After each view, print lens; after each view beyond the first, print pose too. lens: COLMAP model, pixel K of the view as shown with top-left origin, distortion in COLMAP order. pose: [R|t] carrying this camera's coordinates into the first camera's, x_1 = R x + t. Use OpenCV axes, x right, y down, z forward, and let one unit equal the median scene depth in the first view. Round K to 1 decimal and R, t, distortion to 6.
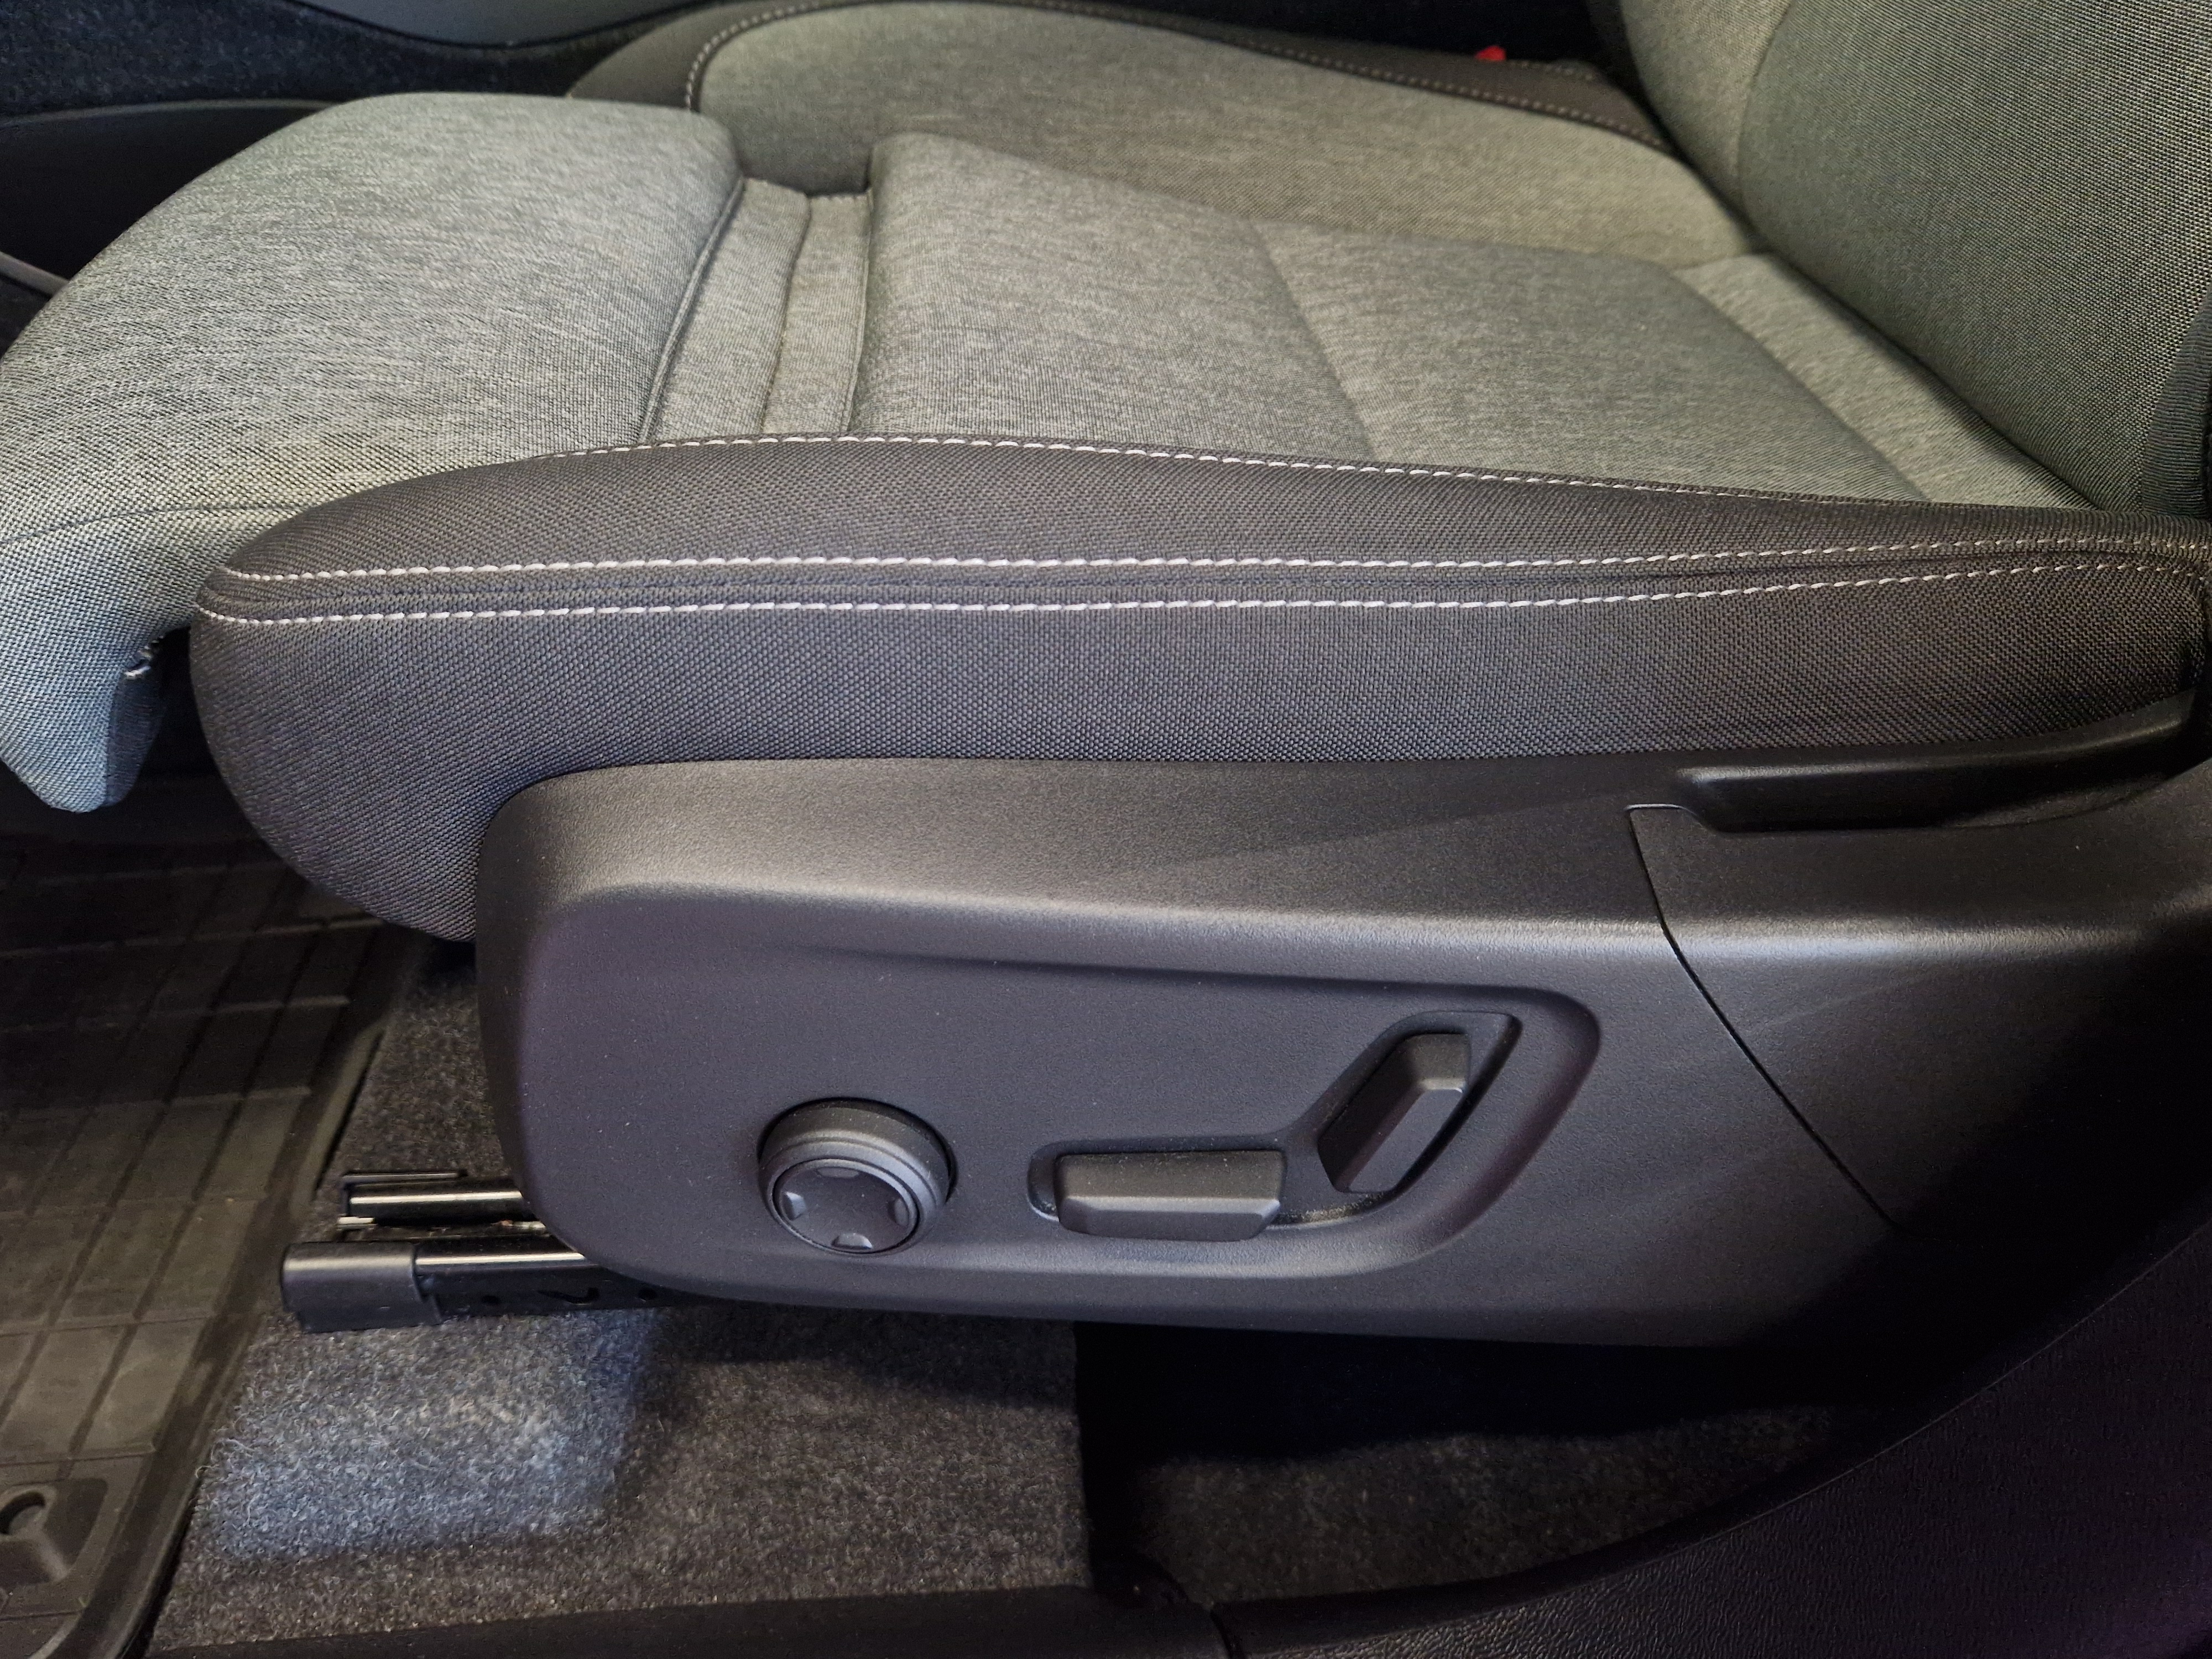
lens RADIAL K [[1595.8, 0, 1116.0], [0, 1595.8, 829.5], [0, 0, 1]] dist [0.030876, -0.022149]
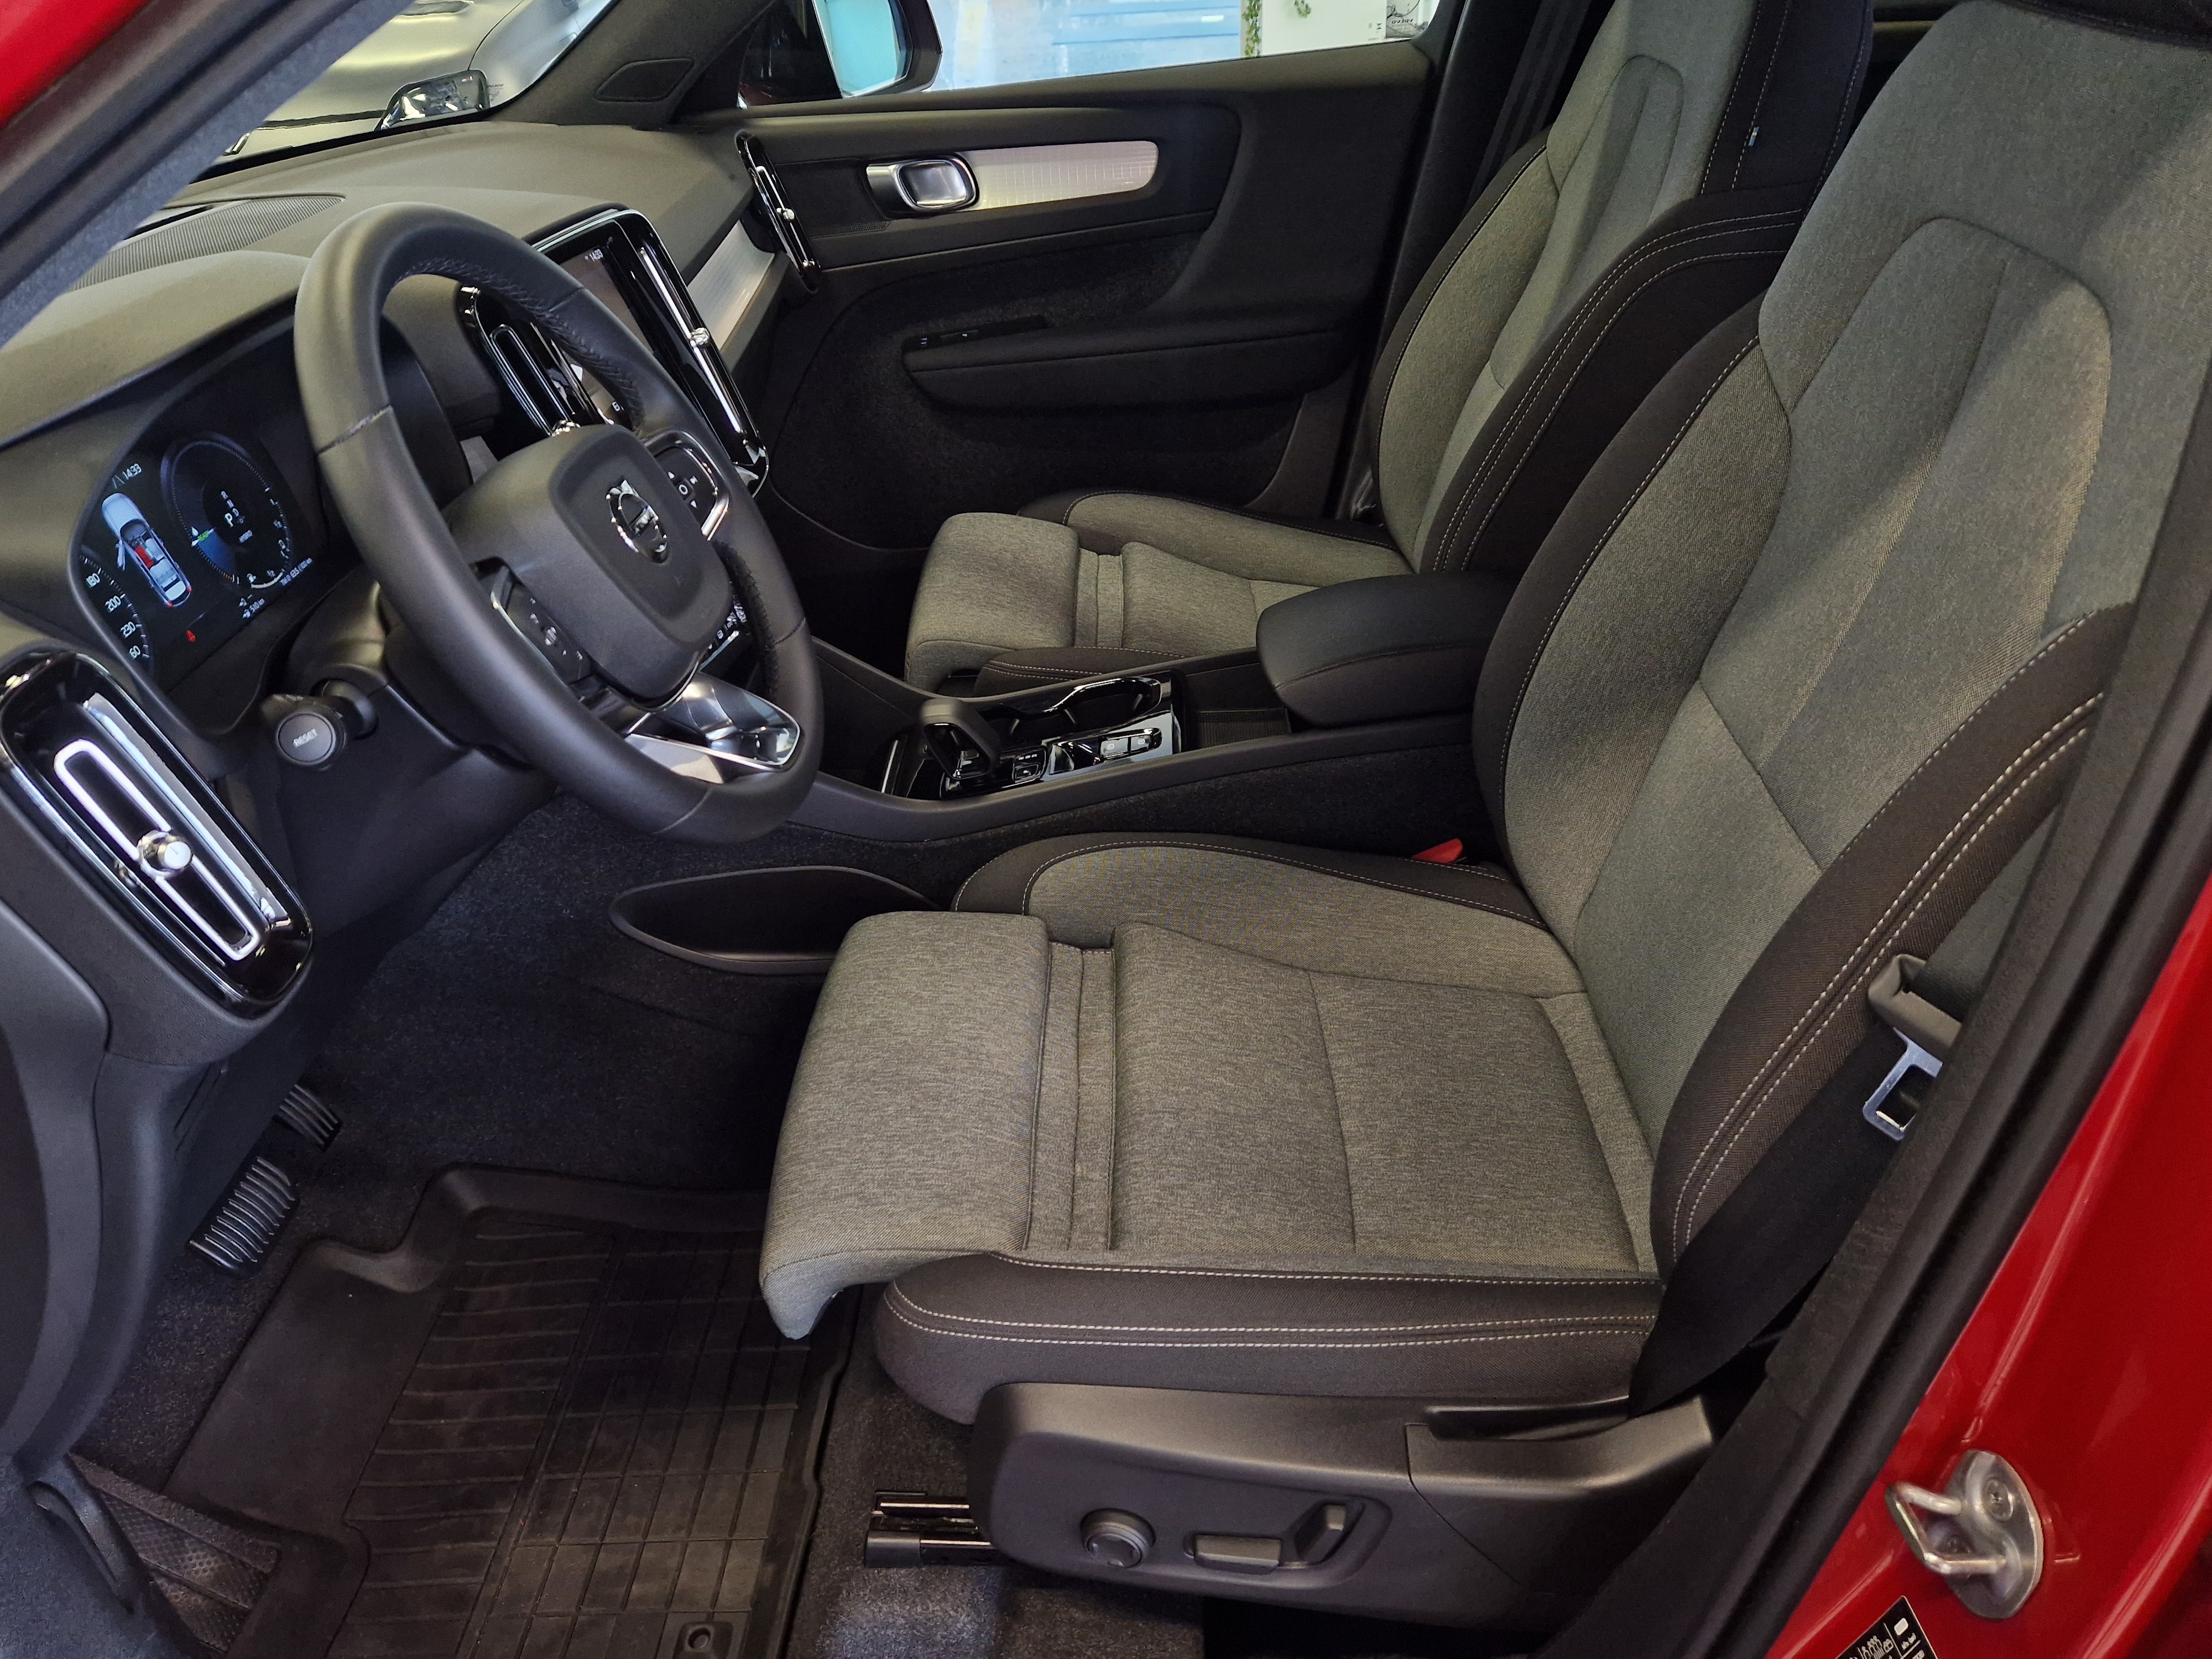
lens RADIAL K [[1591.7, 0, 1098.9], [0, 1591.7, 820.6], [0, 0, 1]] dist [0.054769, -0.019427]
pose [[0.993604, 0.022865, -0.110579, 0.048679], [-0.032388, 0.995845, -0.085105, -0.491732], [0.108174, 0.088142, 0.990217, -1.163370]]
